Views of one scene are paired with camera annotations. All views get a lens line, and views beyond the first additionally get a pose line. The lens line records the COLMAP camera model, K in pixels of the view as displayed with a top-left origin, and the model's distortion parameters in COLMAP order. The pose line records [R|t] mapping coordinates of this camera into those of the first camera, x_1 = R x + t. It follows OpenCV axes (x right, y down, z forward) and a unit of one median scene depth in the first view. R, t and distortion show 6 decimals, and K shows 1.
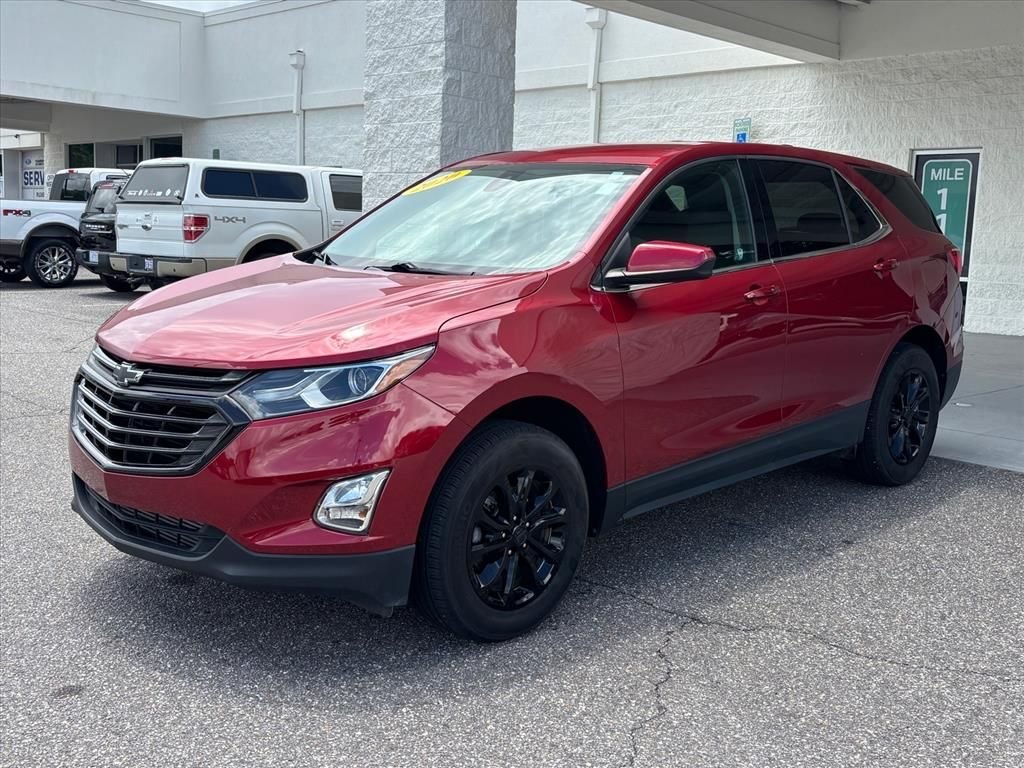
lens RADIAL K [[1151.3, 0, 540.9], [0, 1151.3, 390.7], [0, 0, 1]] dist [0.021425, -0.050606]
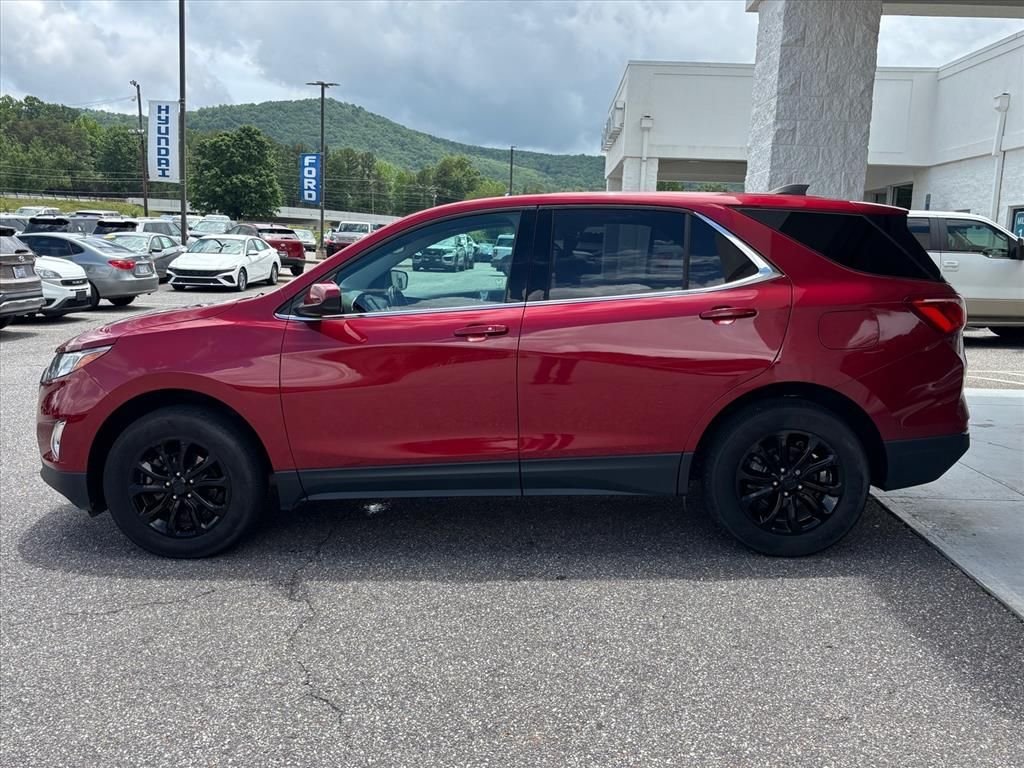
lens RADIAL K [[968.3, 0, 397.9], [0, 968.3, 383.5], [0, 0, 1]] dist [-0.001536, 0.011854]
pose [[0.648571, 0.092734, -0.755484, 0.389264], [-0.107050, 0.993798, 0.030086, -0.024215], [0.753588, 0.061361, 0.654476, 0.153332]]
